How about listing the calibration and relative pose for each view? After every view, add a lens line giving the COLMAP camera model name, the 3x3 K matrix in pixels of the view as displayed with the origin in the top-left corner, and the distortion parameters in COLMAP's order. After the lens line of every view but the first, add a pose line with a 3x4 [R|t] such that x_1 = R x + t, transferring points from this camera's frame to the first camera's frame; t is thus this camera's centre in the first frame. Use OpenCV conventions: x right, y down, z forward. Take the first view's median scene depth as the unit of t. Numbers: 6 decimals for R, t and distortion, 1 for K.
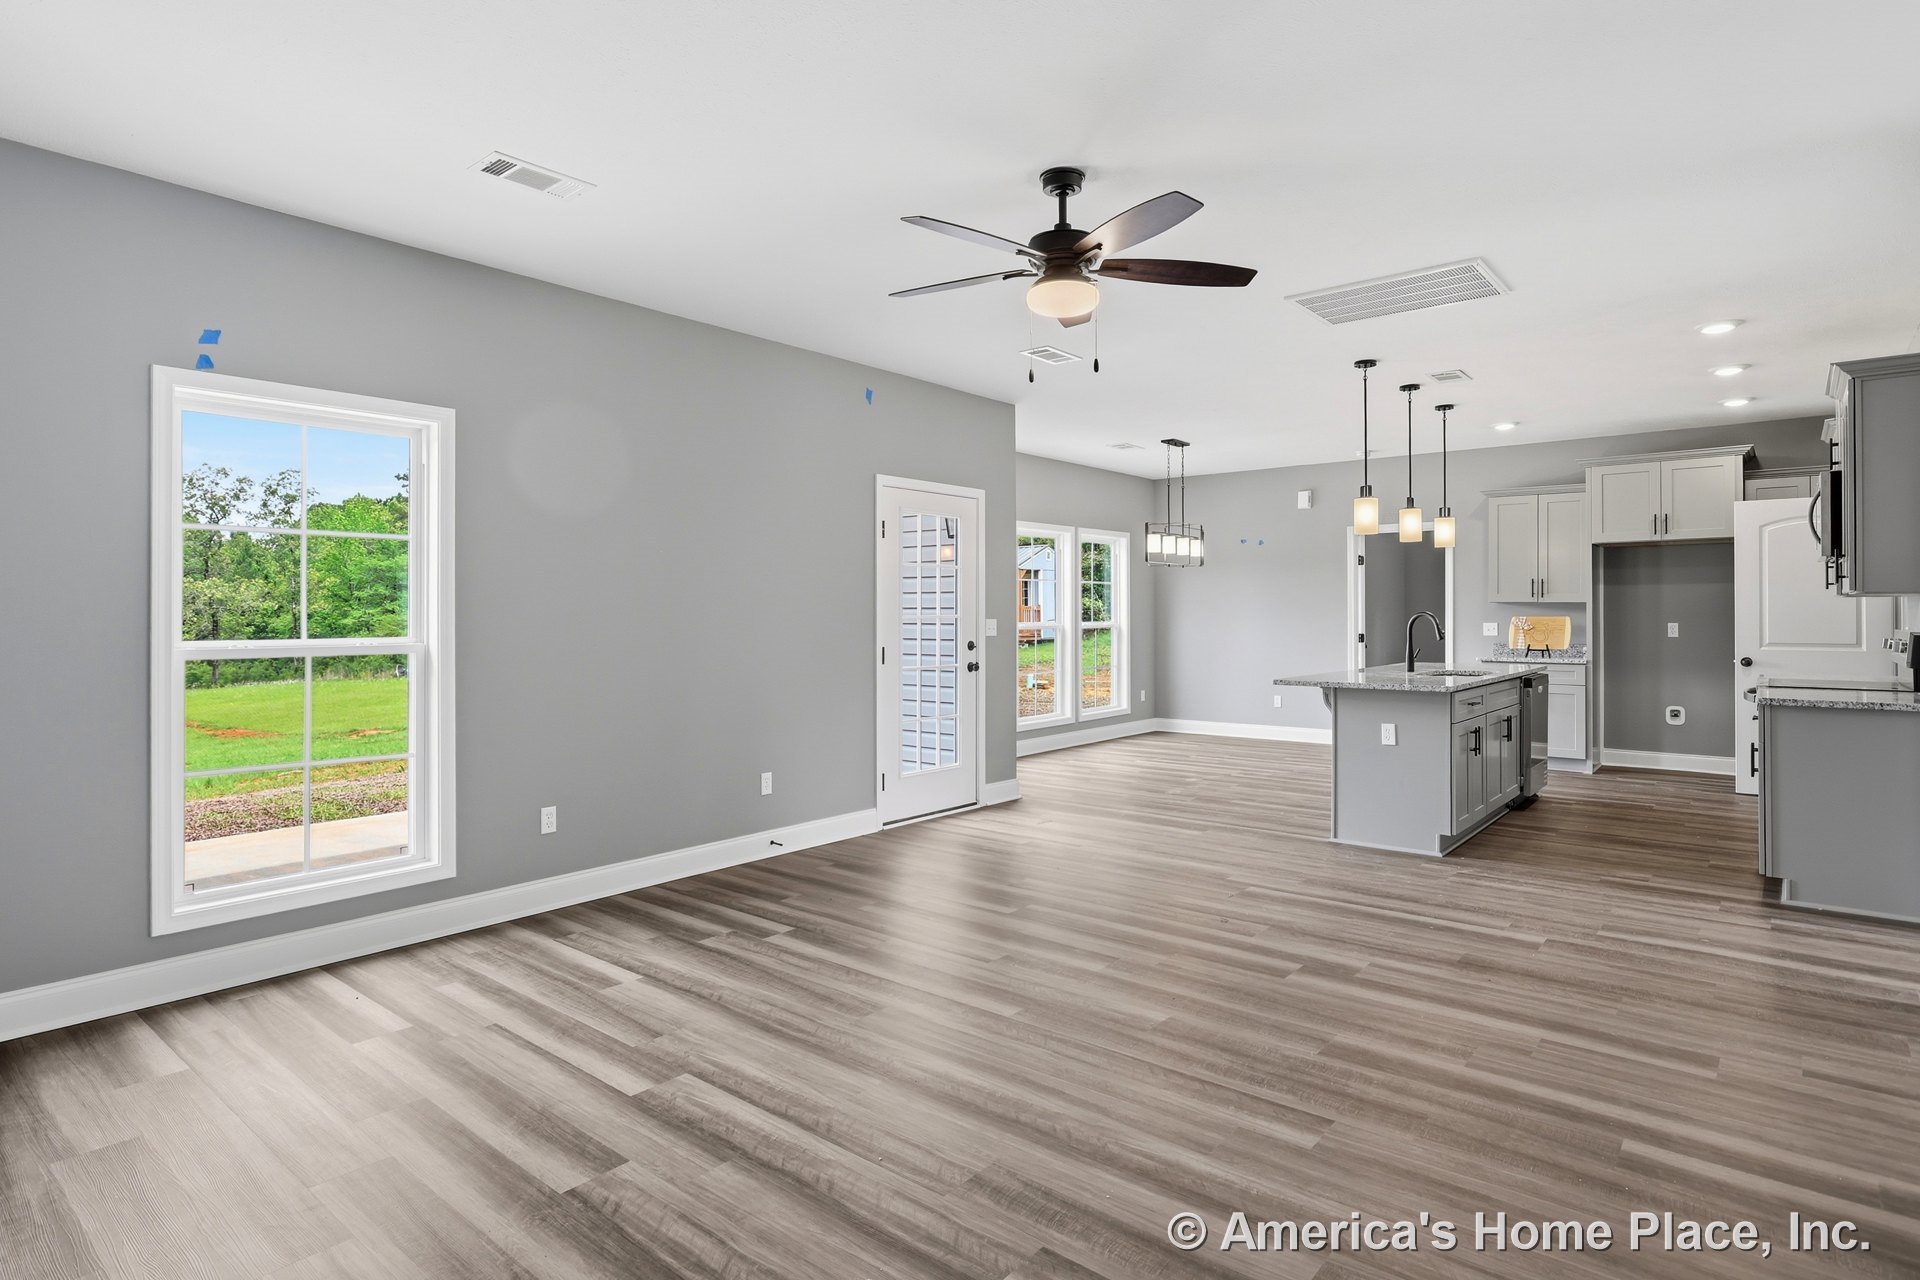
lens RADIAL K [[995.9, 0, 946.9], [0, 995.9, 620.5], [0, 0, 1]] dist [-0.007494, -0.000213]
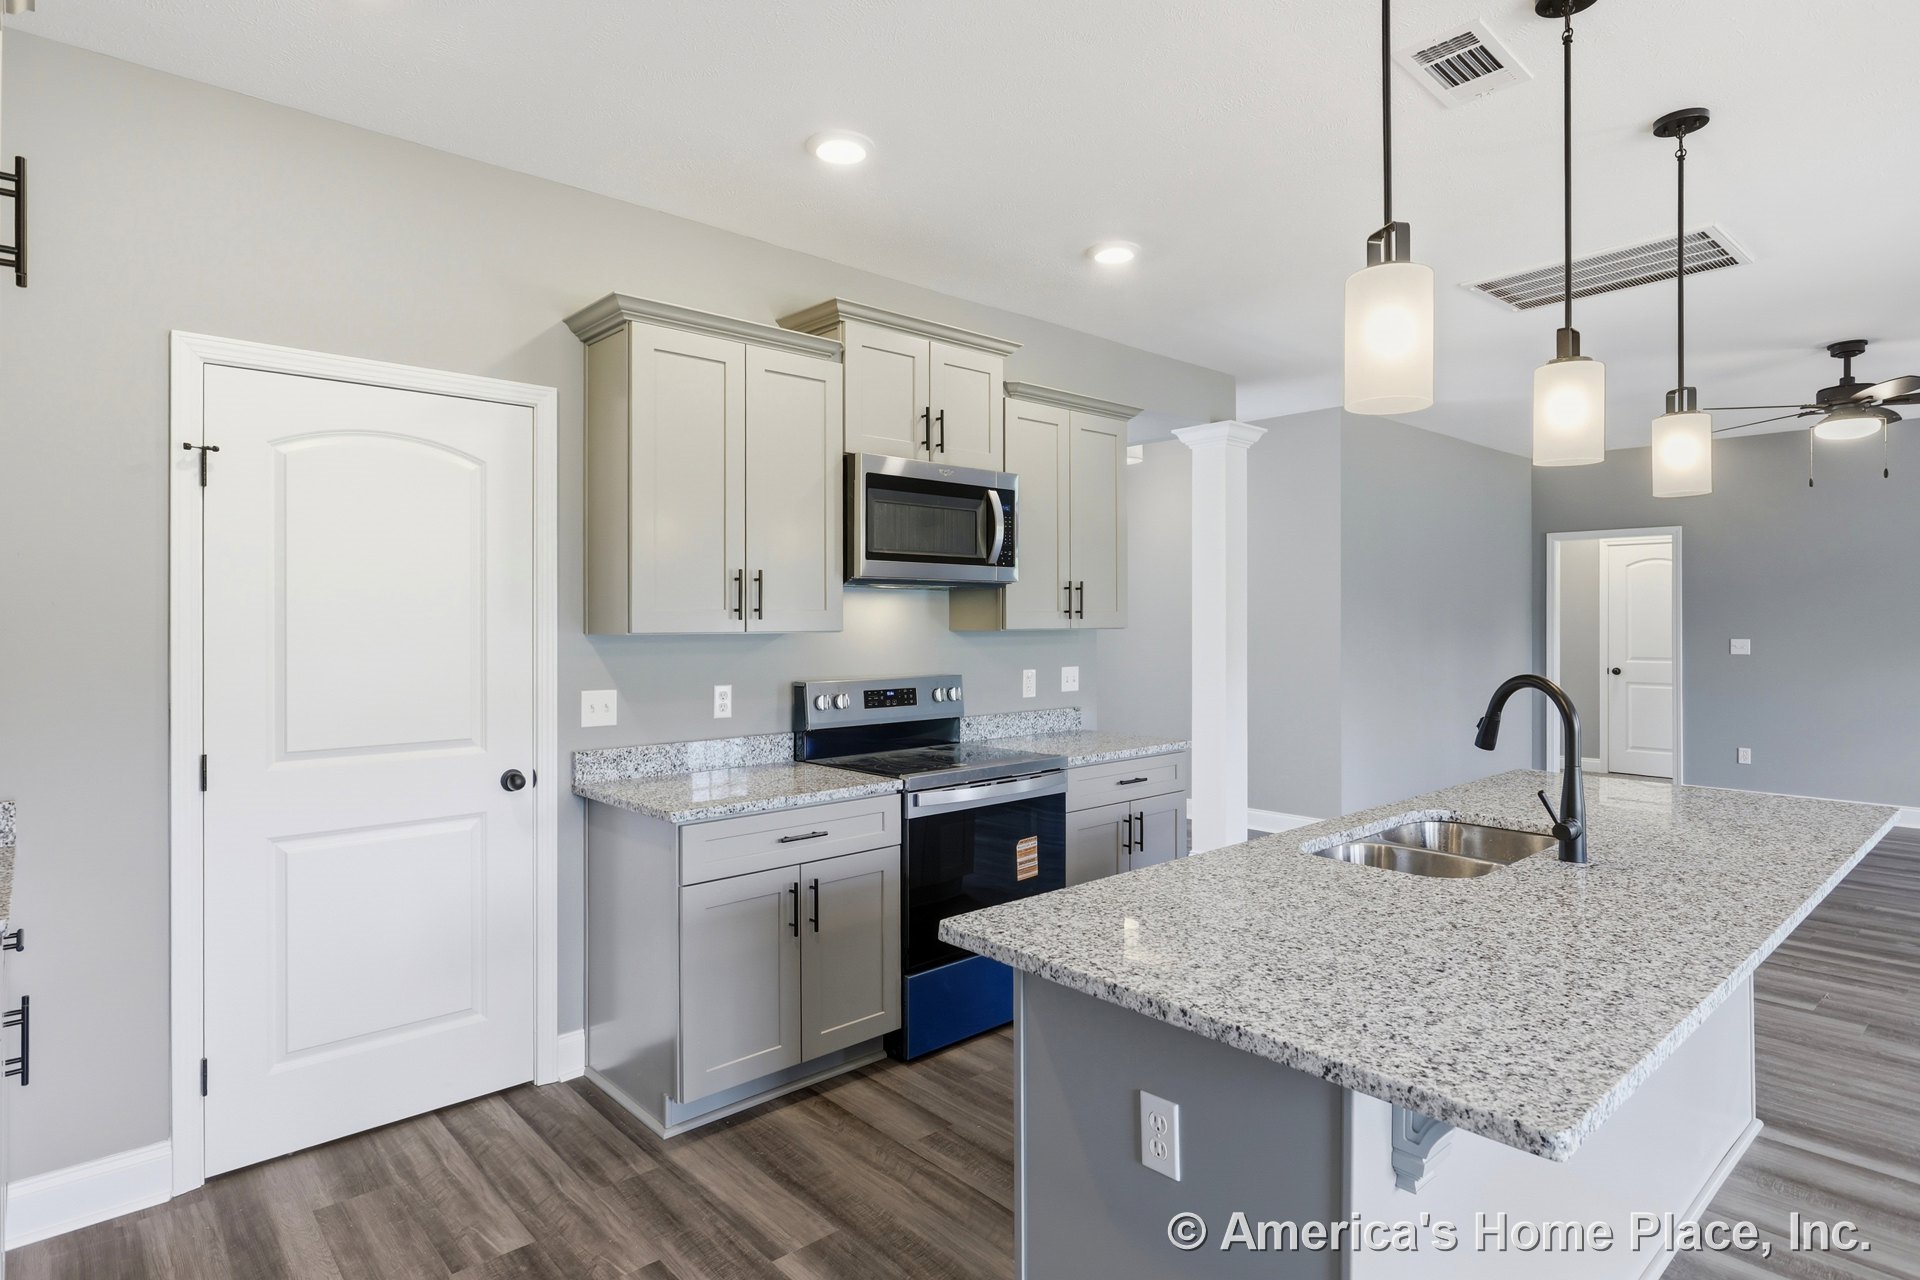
lens RADIAL K [[1026.1, 0, 955.5], [0, 1026.1, 619.3], [0, 0, 1]] dist [-0.009650, 0.000592]
pose [[-0.991043, 0.003245, 0.133500, 0.542425], [0.004981, 0.999907, 0.012672, -0.027668], [-0.133447, 0.013223, -0.990968, 1.182360]]
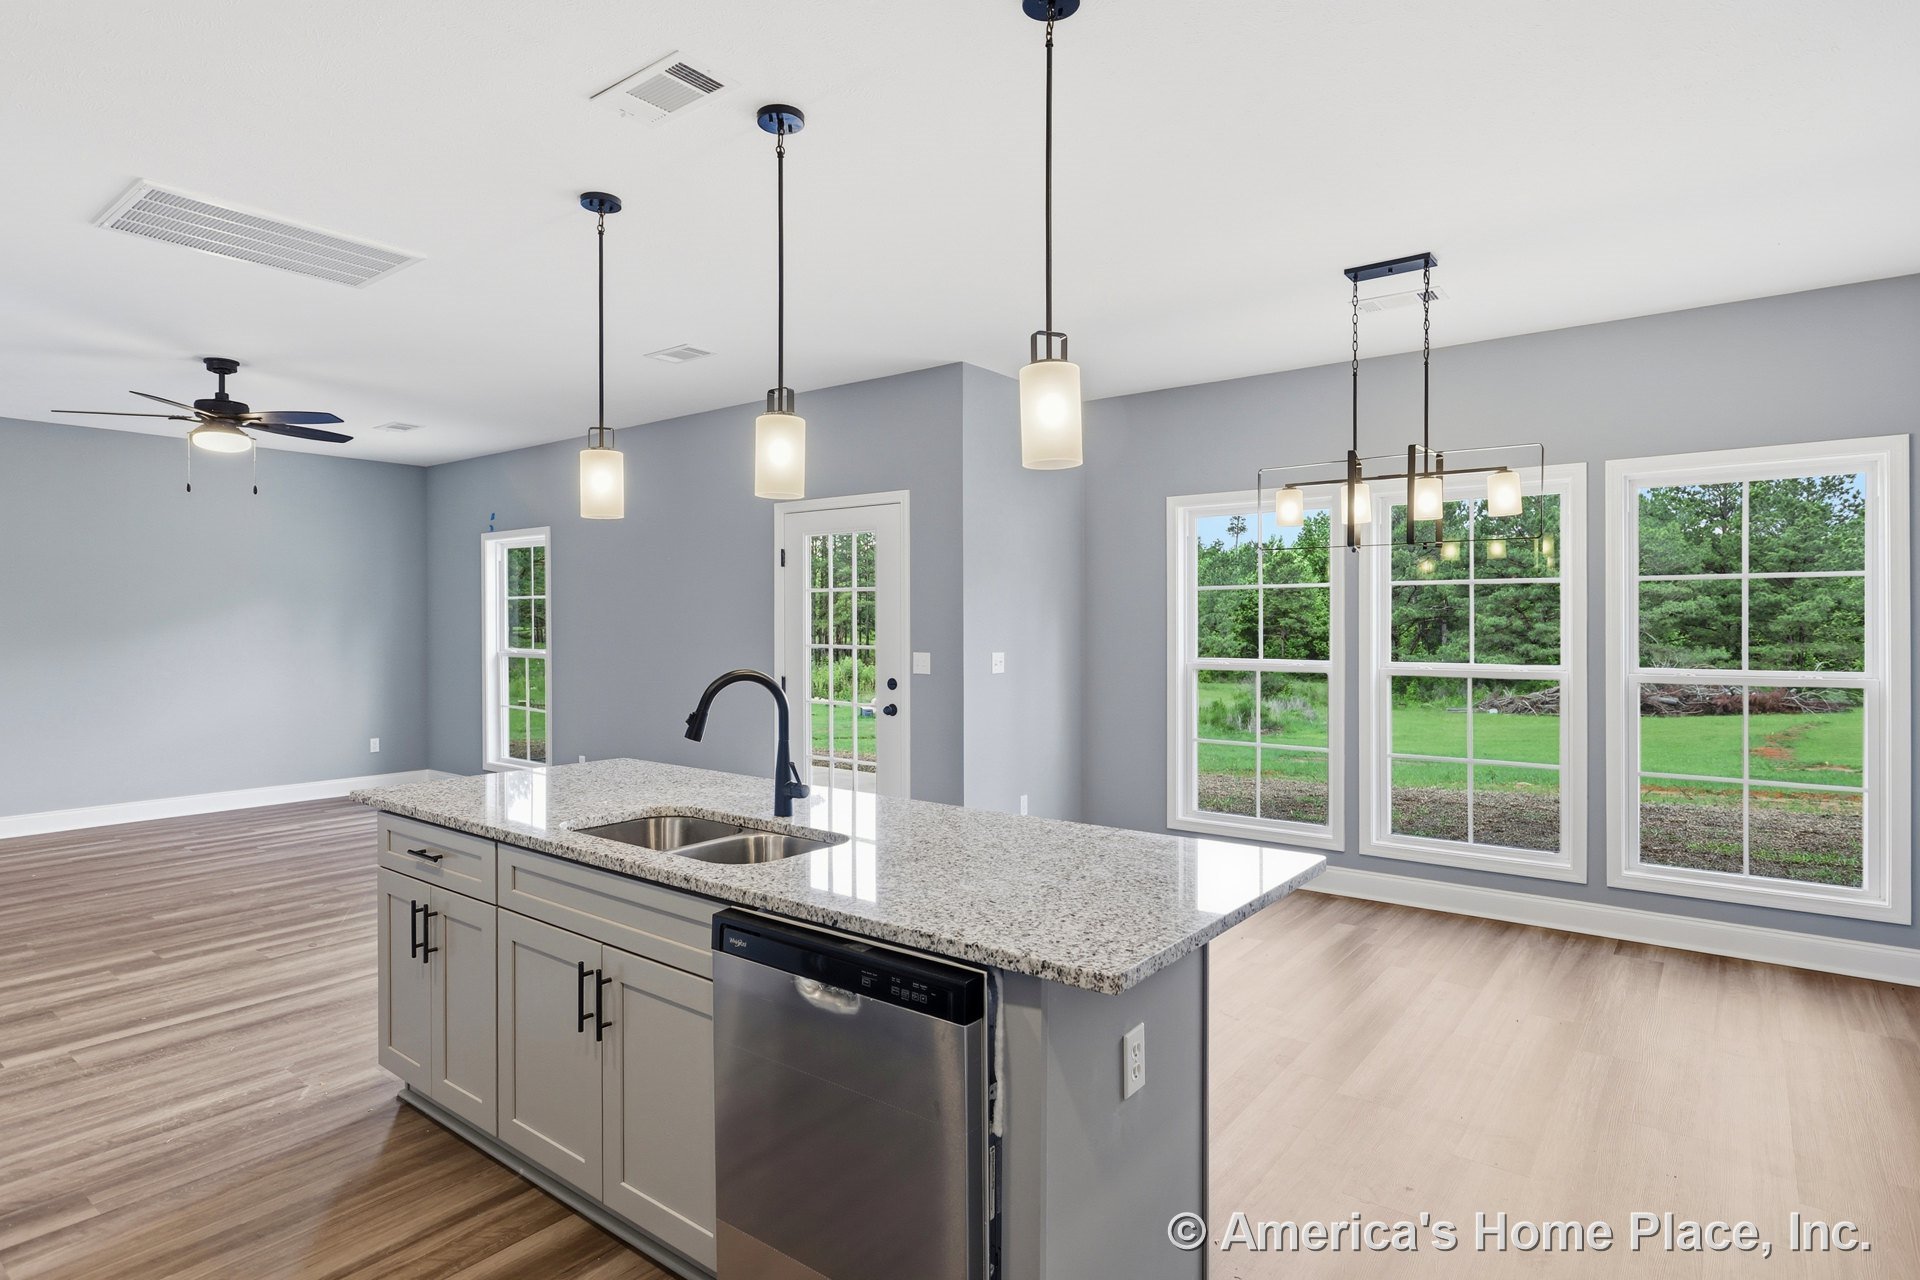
lens RADIAL K [[995.9, 0, 952.0], [0, 995.9, 629.1], [0, 0, 1]] dist [-0.007494, -0.000213]
pose [[0.051480, 0.004382, -0.998664, 0.759388], [-0.012642, 0.999913, 0.003736, -0.021503], [0.998594, 0.012433, 0.051531, 0.910444]]
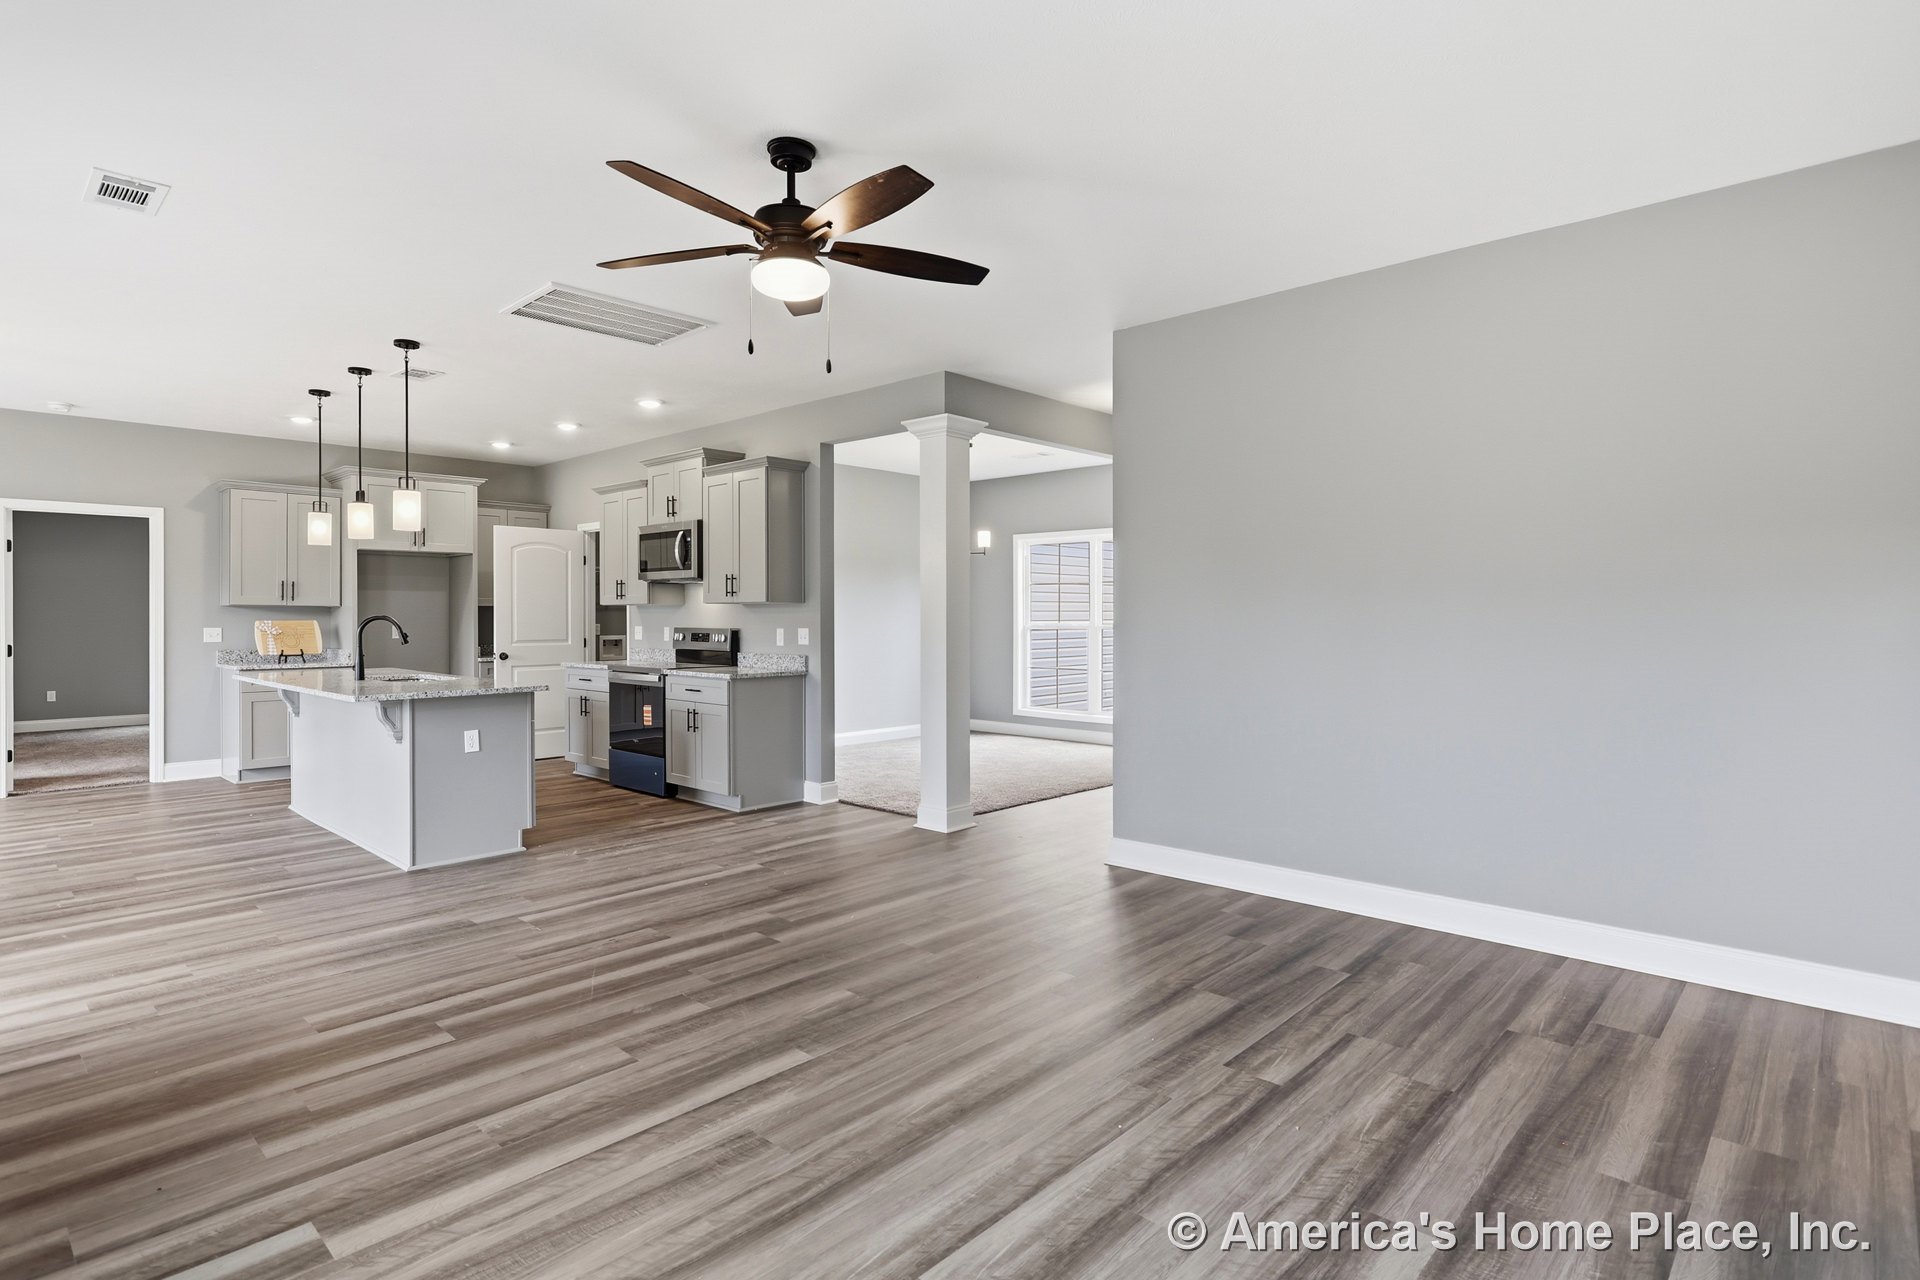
lens RADIAL K [[995.9, 0, 951.4], [0, 995.9, 624.2], [0, 0, 1]] dist [-0.007494, -0.000213]
pose [[0.054468, -0.007200, 0.998490, -0.358076], [0.013201, 0.999892, 0.006490, 0.001880], [-0.998428, 0.012828, 0.054557, 0.357967]]
